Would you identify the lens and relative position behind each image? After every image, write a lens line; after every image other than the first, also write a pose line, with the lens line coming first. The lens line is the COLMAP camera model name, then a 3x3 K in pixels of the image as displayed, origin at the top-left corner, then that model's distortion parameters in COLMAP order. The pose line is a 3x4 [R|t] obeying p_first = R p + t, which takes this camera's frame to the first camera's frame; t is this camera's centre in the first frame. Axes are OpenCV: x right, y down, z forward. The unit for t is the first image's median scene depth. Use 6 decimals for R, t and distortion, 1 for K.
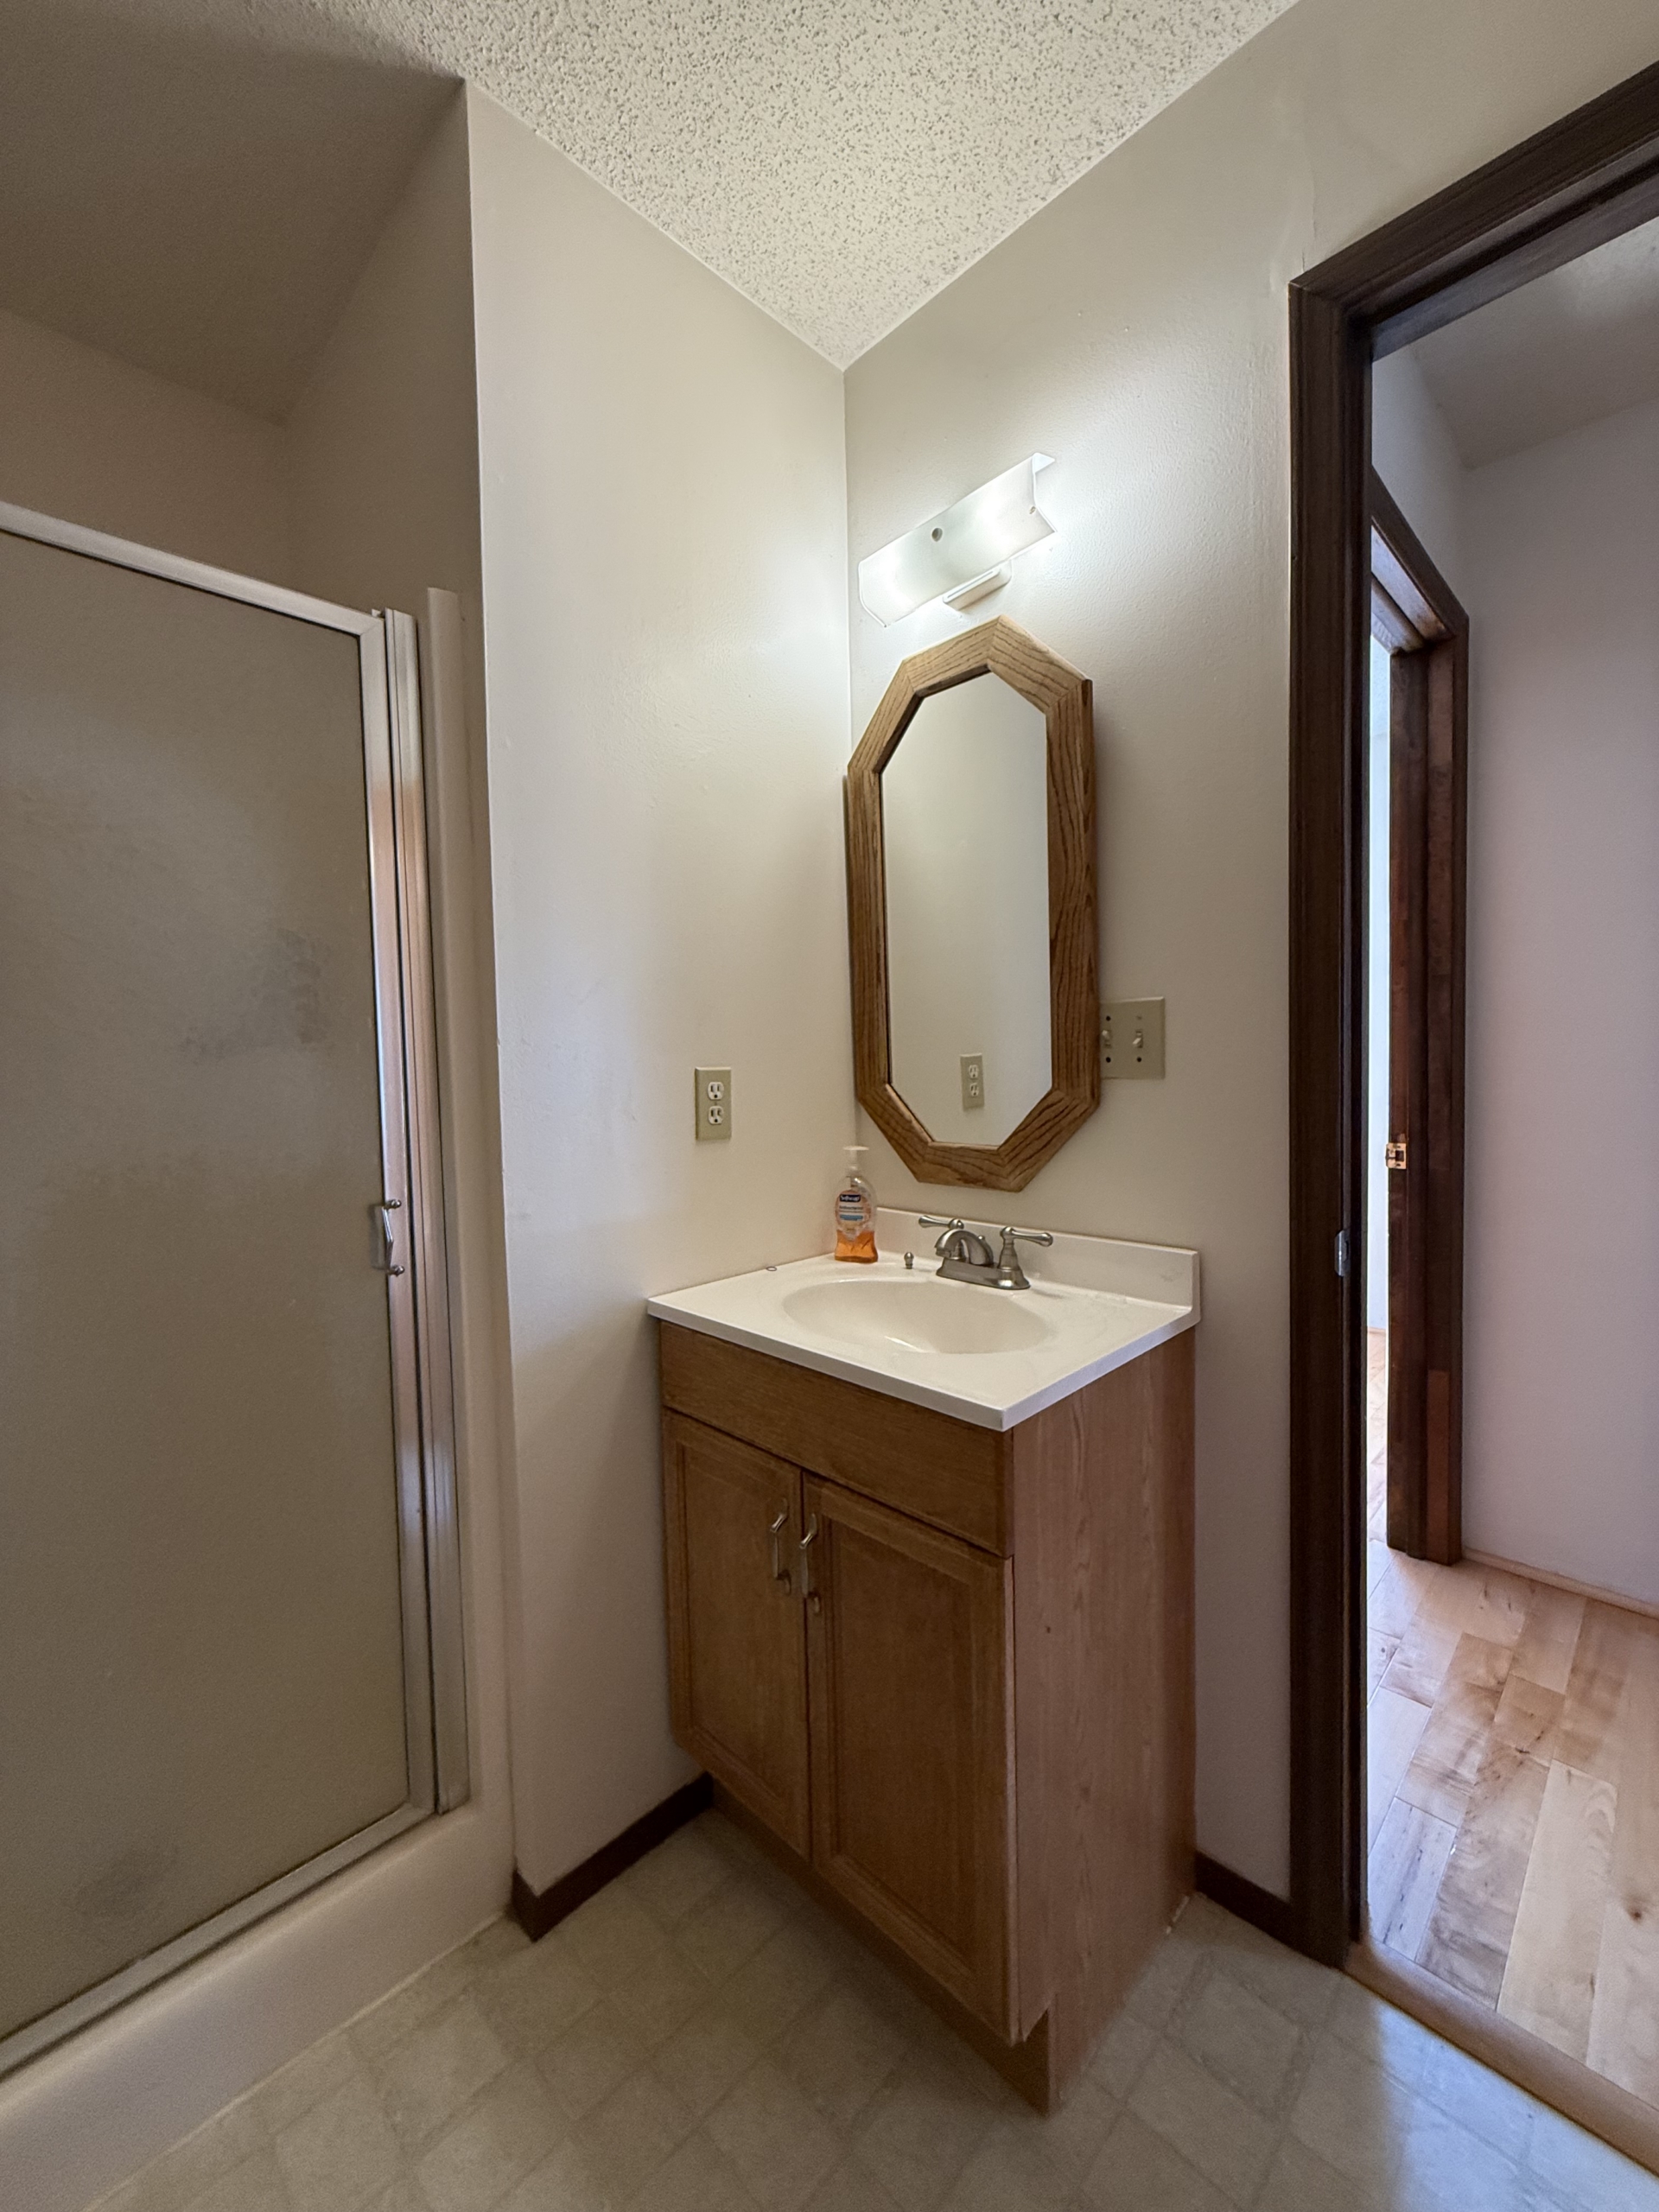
lens RADIAL K [[881.9, 0, 823.8], [0, 881.9, 1100.2], [0, 0, 1]] dist [0.000132, 0.000682]
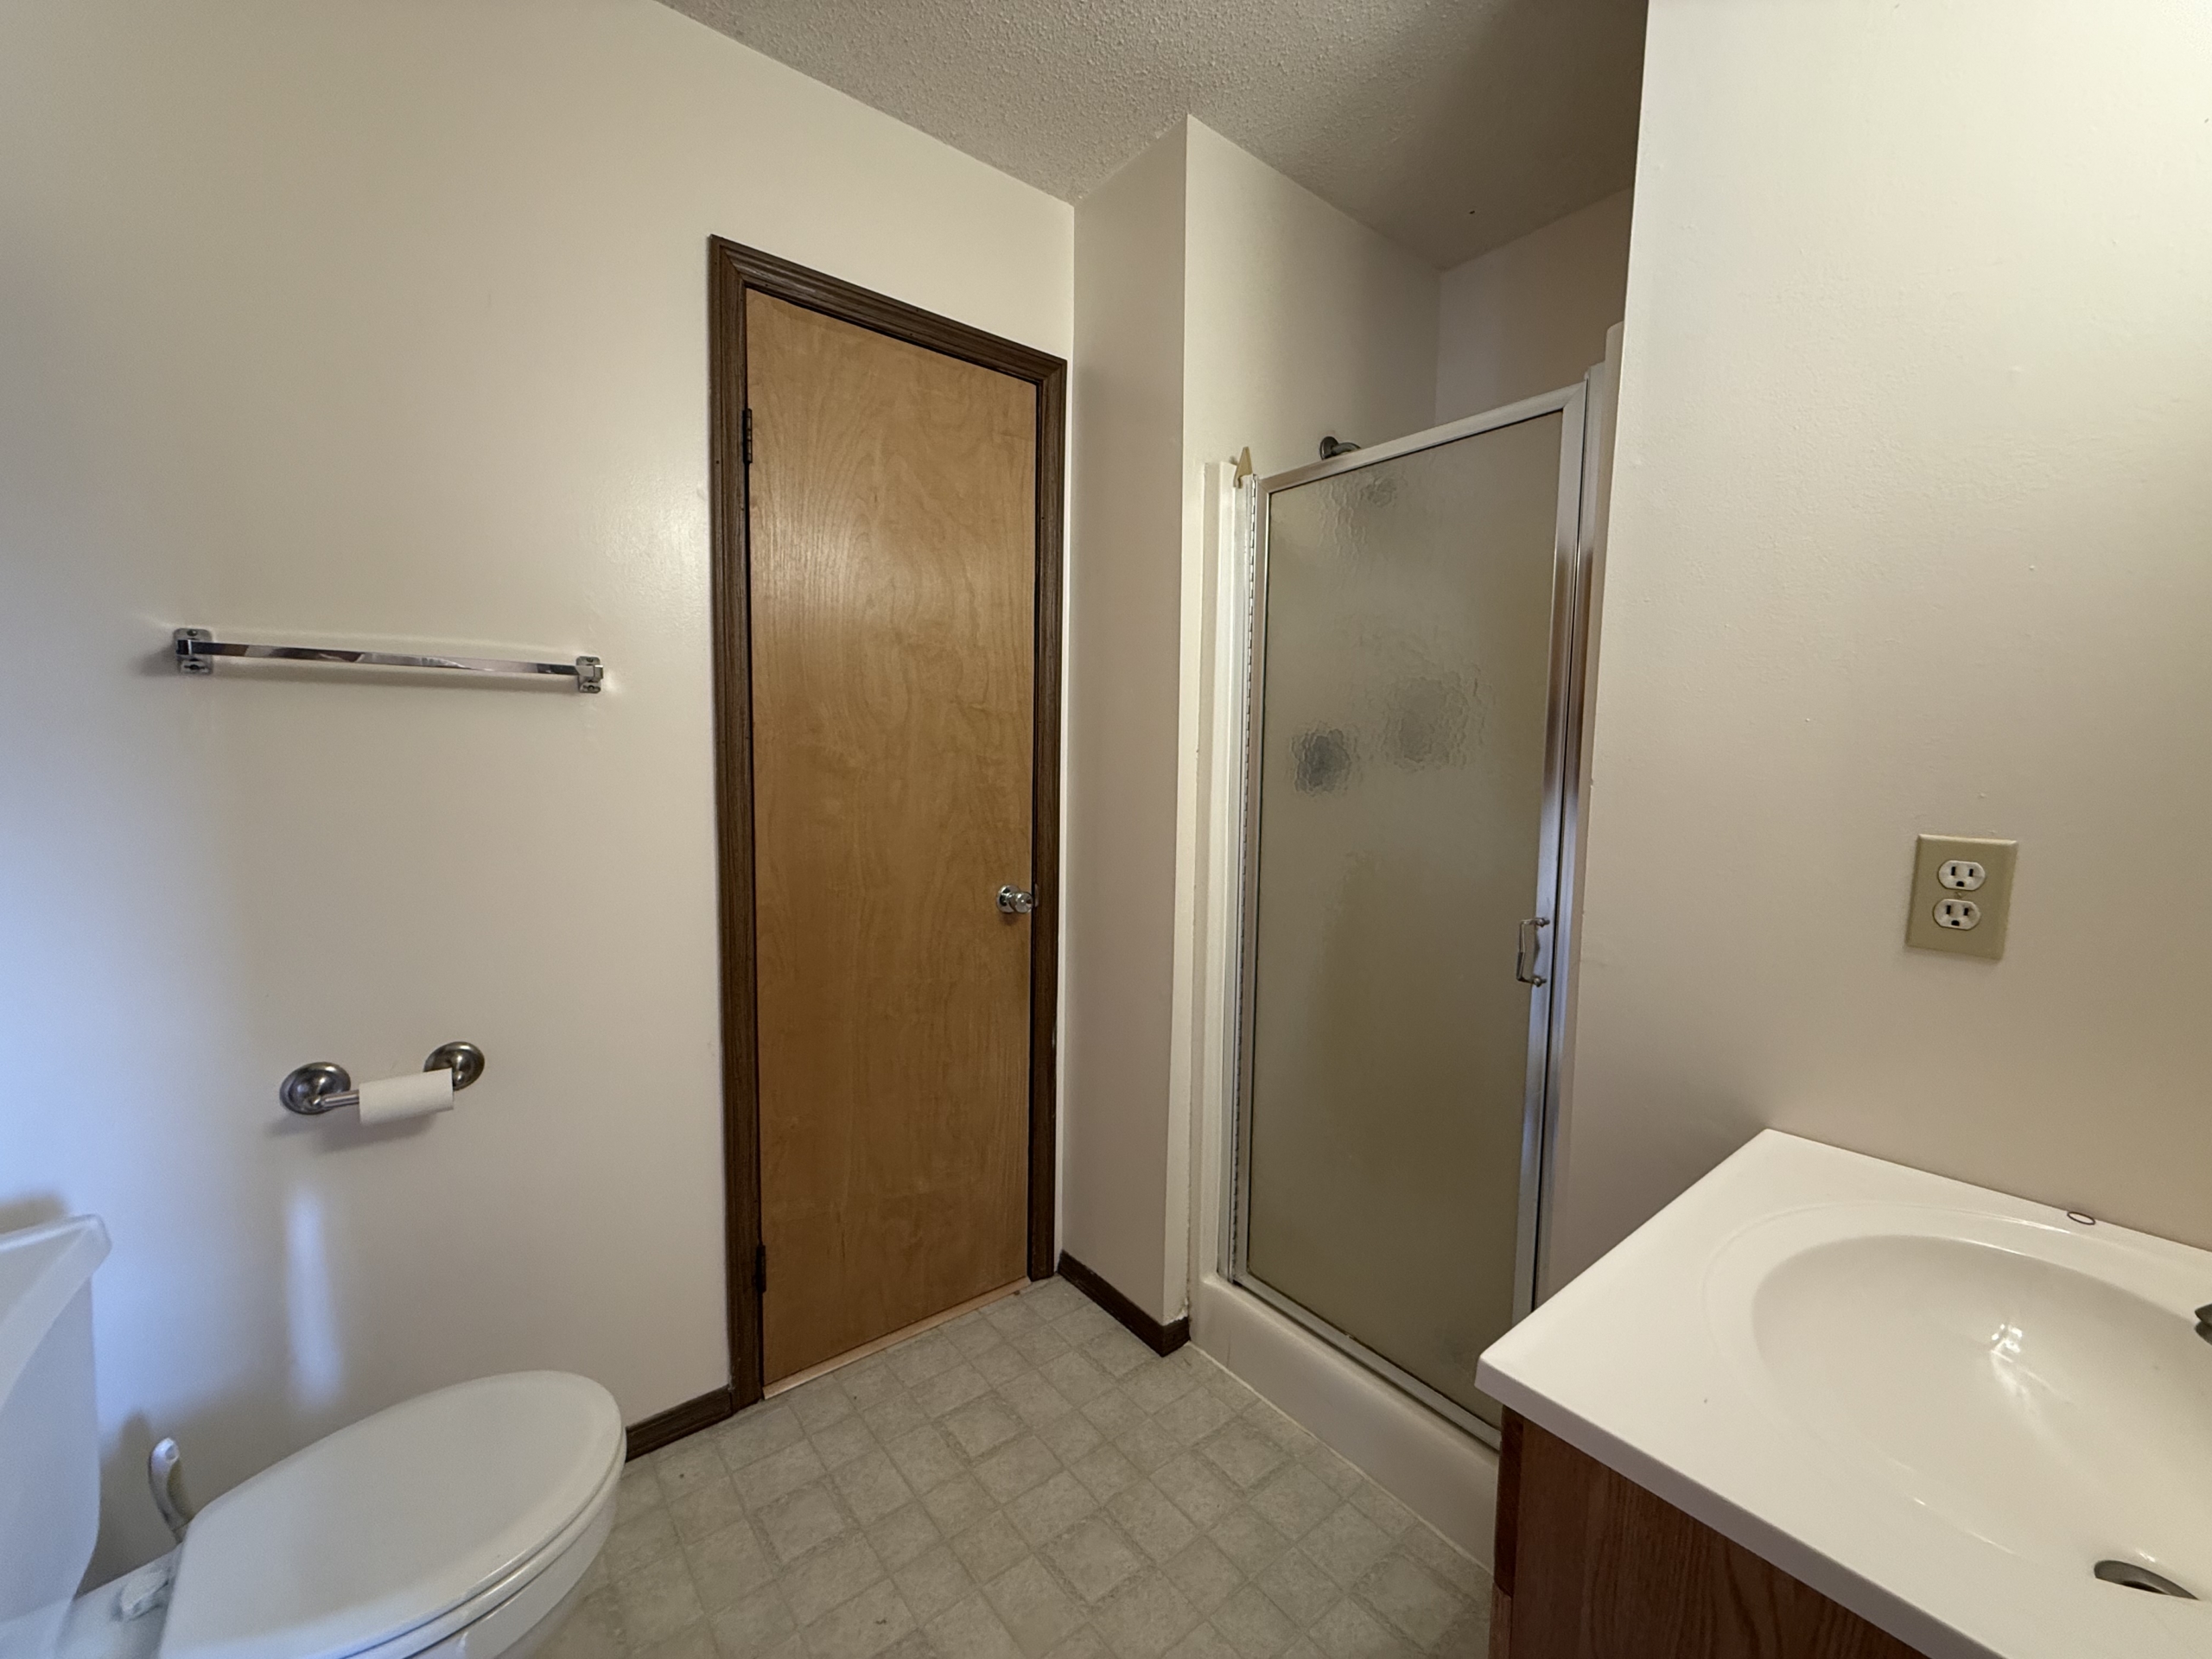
lens RADIAL K [[881.9, 0, 1096.5], [0, 881.9, 824.6], [0, 0, 1]] dist [0.000132, 0.000682]
pose [[-0.110398, 0.108764, -0.987918, 0.677522], [-0.058384, 0.991568, 0.115690, -0.101082], [0.992171, 0.070451, -0.103117, 0.564537]]
